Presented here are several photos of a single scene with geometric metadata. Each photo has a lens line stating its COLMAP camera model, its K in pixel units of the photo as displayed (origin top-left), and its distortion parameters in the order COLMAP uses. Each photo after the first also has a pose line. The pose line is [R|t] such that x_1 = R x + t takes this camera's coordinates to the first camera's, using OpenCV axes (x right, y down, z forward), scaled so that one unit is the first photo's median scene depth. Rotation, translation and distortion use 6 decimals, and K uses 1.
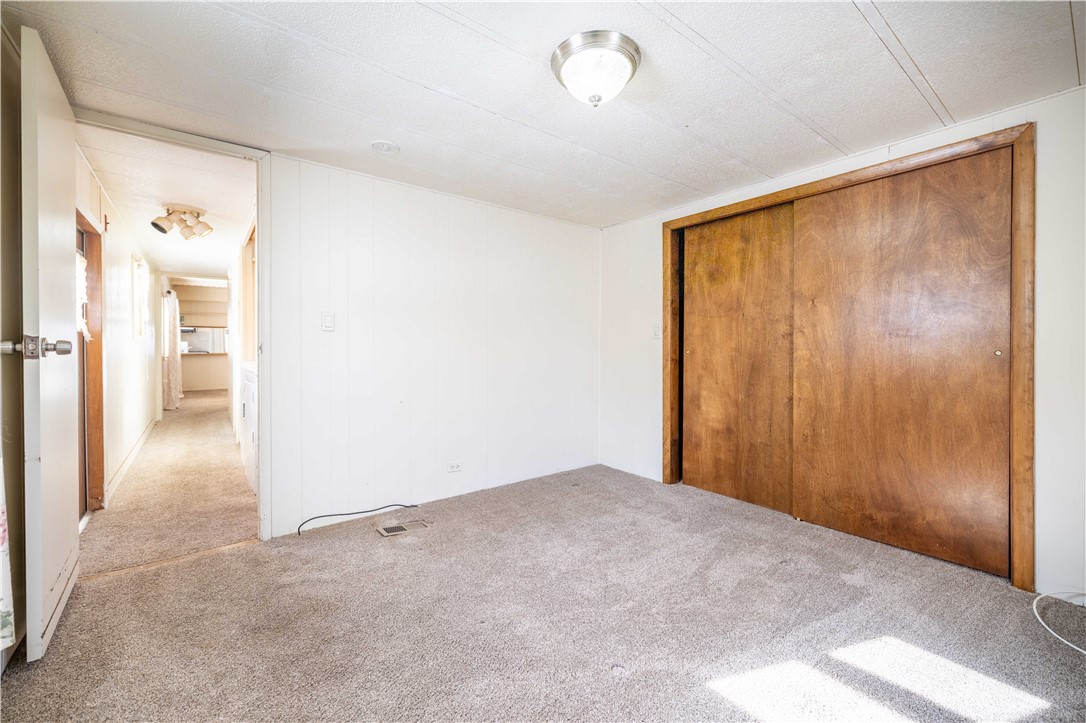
lens RADIAL K [[432.6, 0, 538.7], [0, 432.6, 359.0], [0, 0, 1]] dist [-0.000658, -0.000048]
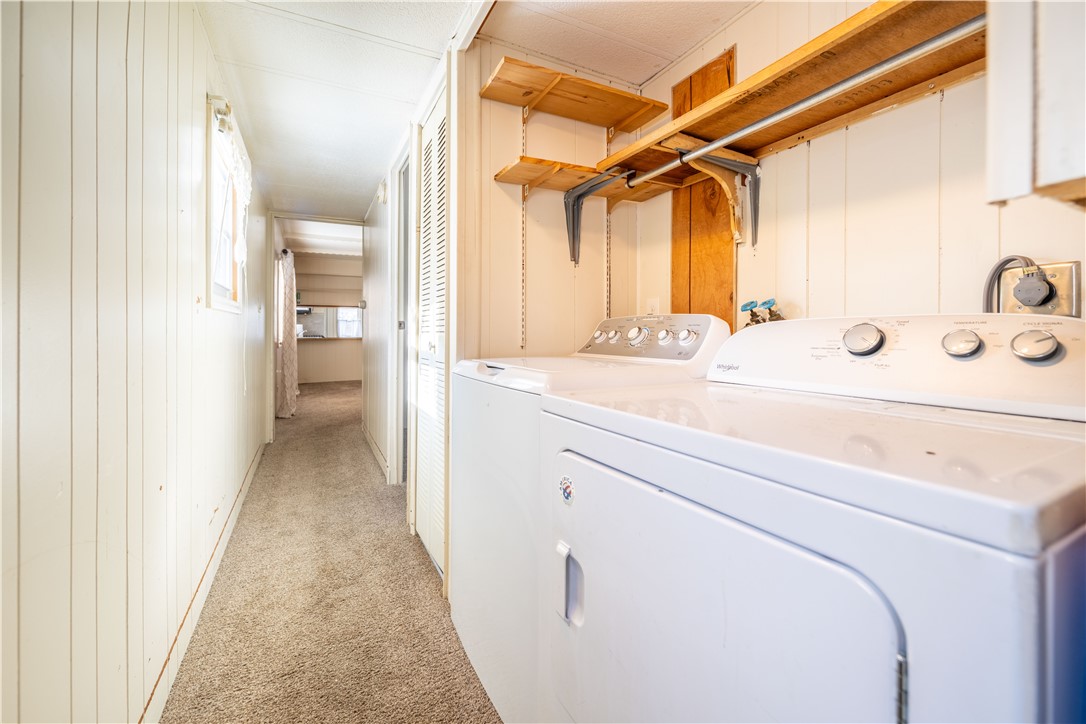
lens RADIAL K [[440.0, 0, 545.1], [0, 440.0, 343.6], [0, 0, 1]] dist [-0.000073, 0.000097]
pose [[0.985348, 0.009224, -0.170305, -0.248664], [-0.010115, 0.999939, -0.004367, -0.003933], [0.170254, 0.006026, 0.985382, 0.290931]]
